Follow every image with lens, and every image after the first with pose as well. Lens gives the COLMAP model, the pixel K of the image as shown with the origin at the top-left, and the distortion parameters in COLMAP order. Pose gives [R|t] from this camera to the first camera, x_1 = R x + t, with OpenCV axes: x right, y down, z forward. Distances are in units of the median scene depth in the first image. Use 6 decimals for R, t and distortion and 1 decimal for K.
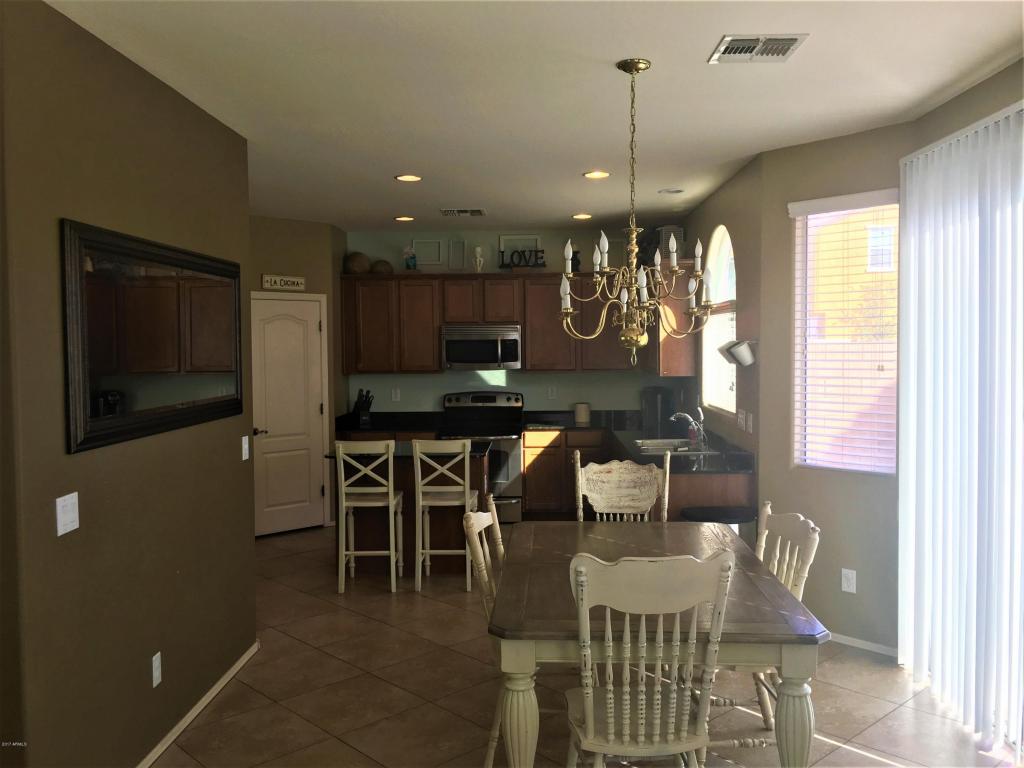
lens RADIAL K [[883.3, 0, 511.2], [0, 883.3, 384.7], [0, 0, 1]] dist [0.043107, -0.021423]
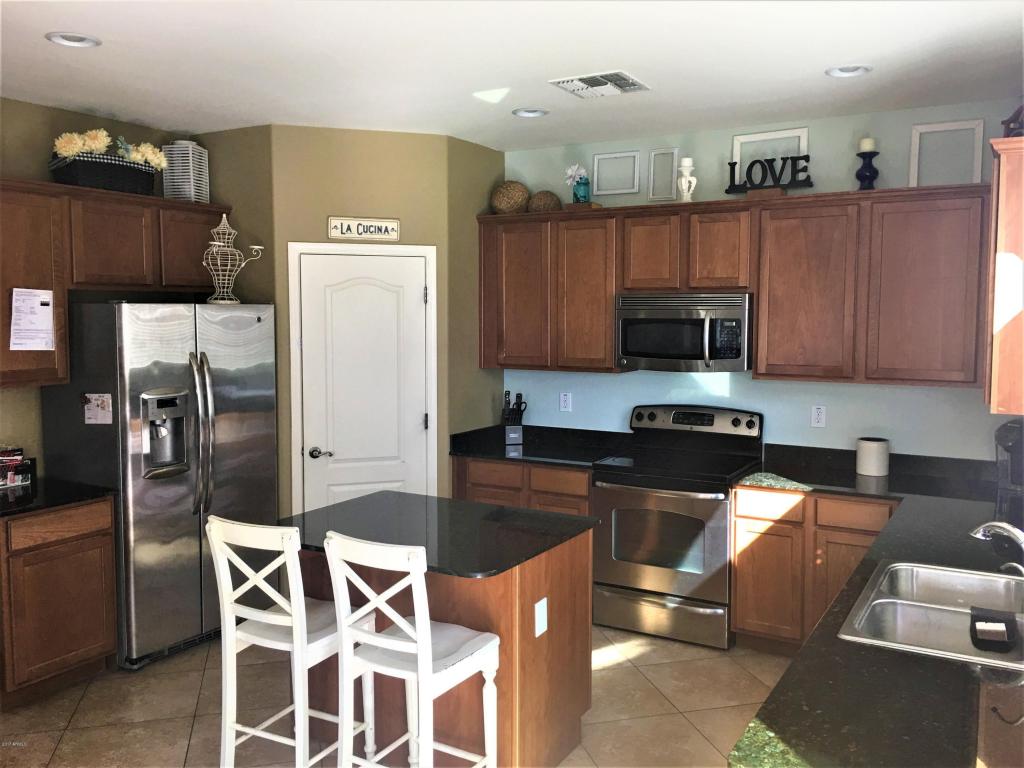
lens RADIAL K [[883.3, 0, 512.6], [0, 883.3, 379.8], [0, 0, 1]] dist [0.043107, -0.021423]
pose [[0.880783, 0.046374, -0.471244, 0.143146], [-0.031000, 0.998705, 0.040339, -0.030707], [0.472504, -0.020921, 0.881080, 0.434350]]
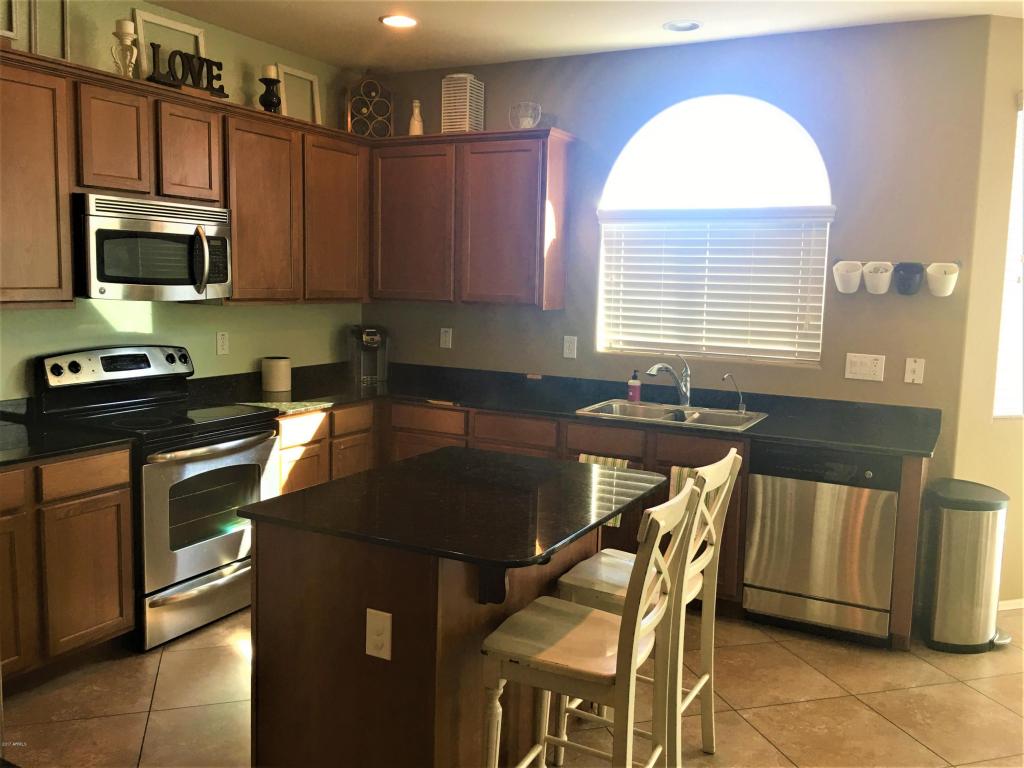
lens RADIAL K [[883.3, 0, 512.5], [0, 883.3, 379.4], [0, 0, 1]] dist [0.043107, -0.021423]
pose [[0.451404, -0.083658, 0.888389, -0.365932], [0.011449, 0.996057, 0.087979, -0.014014], [-0.892246, -0.029543, 0.450582, 0.623619]]
